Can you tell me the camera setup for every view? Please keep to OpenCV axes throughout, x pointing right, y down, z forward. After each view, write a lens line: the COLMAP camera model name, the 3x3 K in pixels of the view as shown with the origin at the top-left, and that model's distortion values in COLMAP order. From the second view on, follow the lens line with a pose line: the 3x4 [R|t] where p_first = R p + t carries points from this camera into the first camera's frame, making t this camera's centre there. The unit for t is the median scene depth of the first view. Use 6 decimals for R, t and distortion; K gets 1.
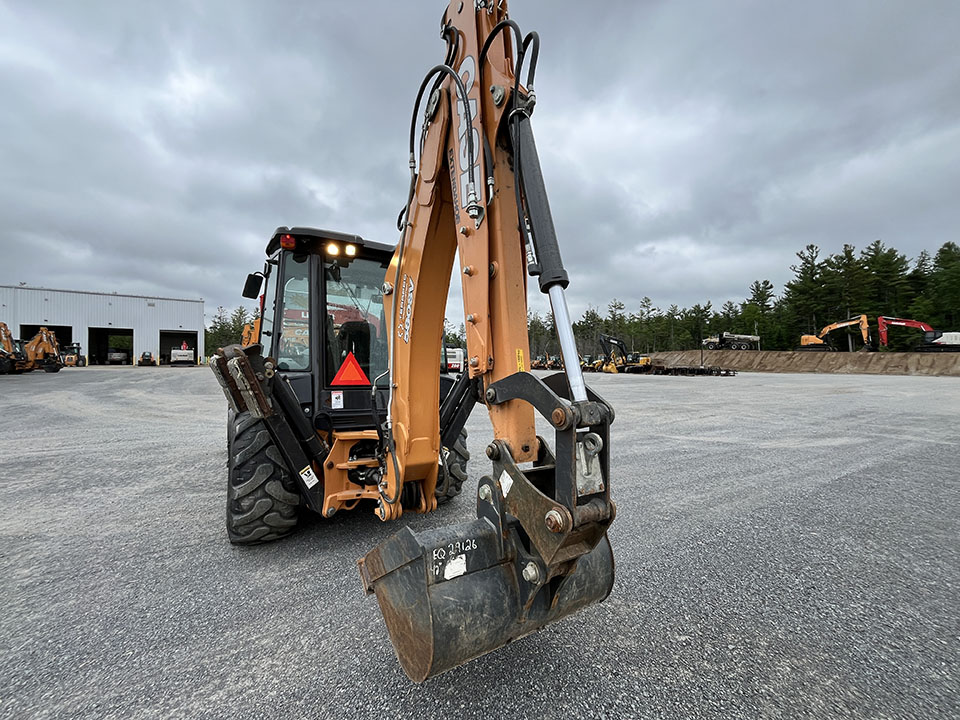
lens RADIAL K [[387.9, 0, 477.3], [0, 387.9, 361.0], [0, 0, 1]] dist [-0.001615, 0.000795]
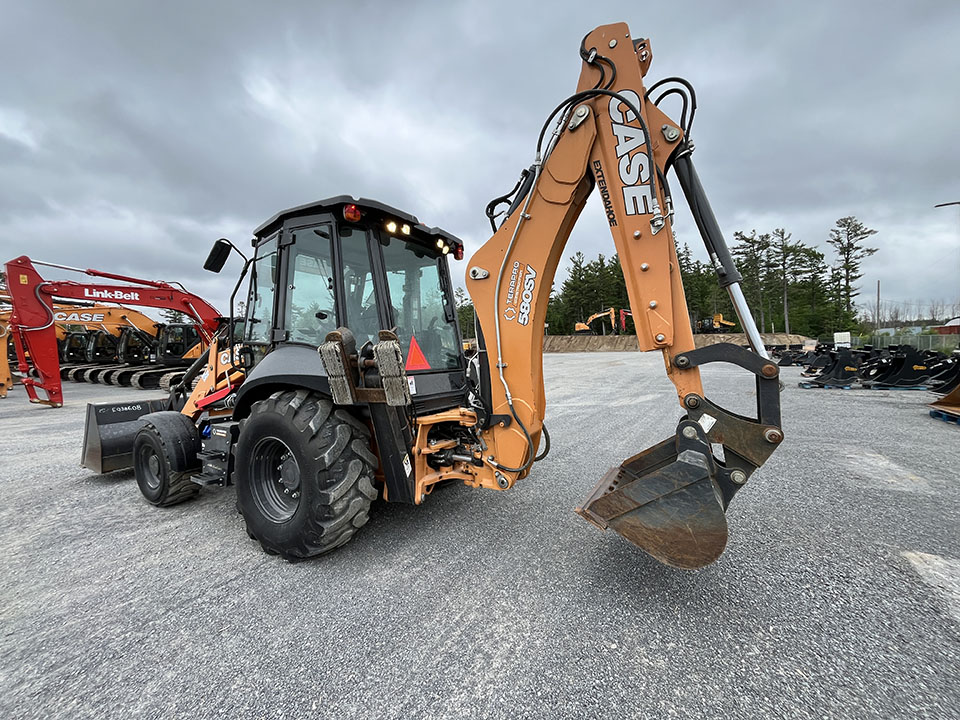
lens RADIAL K [[387.9, 0, 477.5], [0, 387.9, 361.5], [0, 0, 1]] dist [-0.001615, 0.000795]
pose [[0.890837, -0.042629, 0.452320, -0.040590], [0.027236, 0.998809, 0.040491, 0.000373], [-0.453507, -0.023752, 0.890936, 0.003978]]
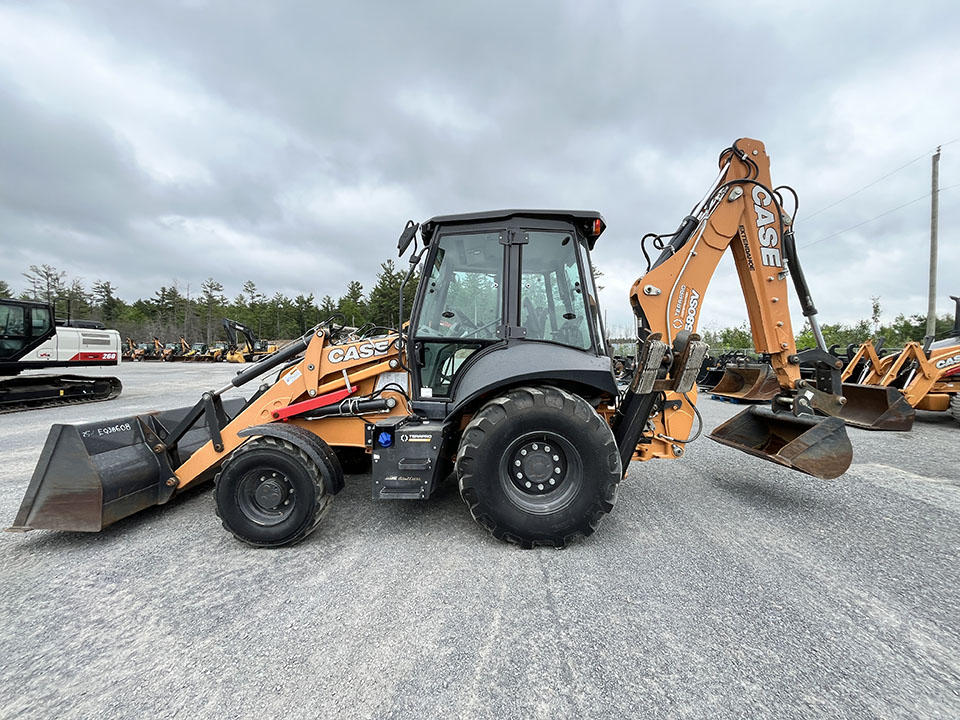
lens RADIAL K [[387.9, 0, 476.4], [0, 387.9, 361.1], [0, 0, 1]] dist [-0.001615, 0.000795]
pose [[0.551742, -0.028838, 0.833516, -0.094673], [0.003500, 0.999473, 0.032264, 0.000513], [-0.834007, -0.014884, 0.551553, 0.043401]]
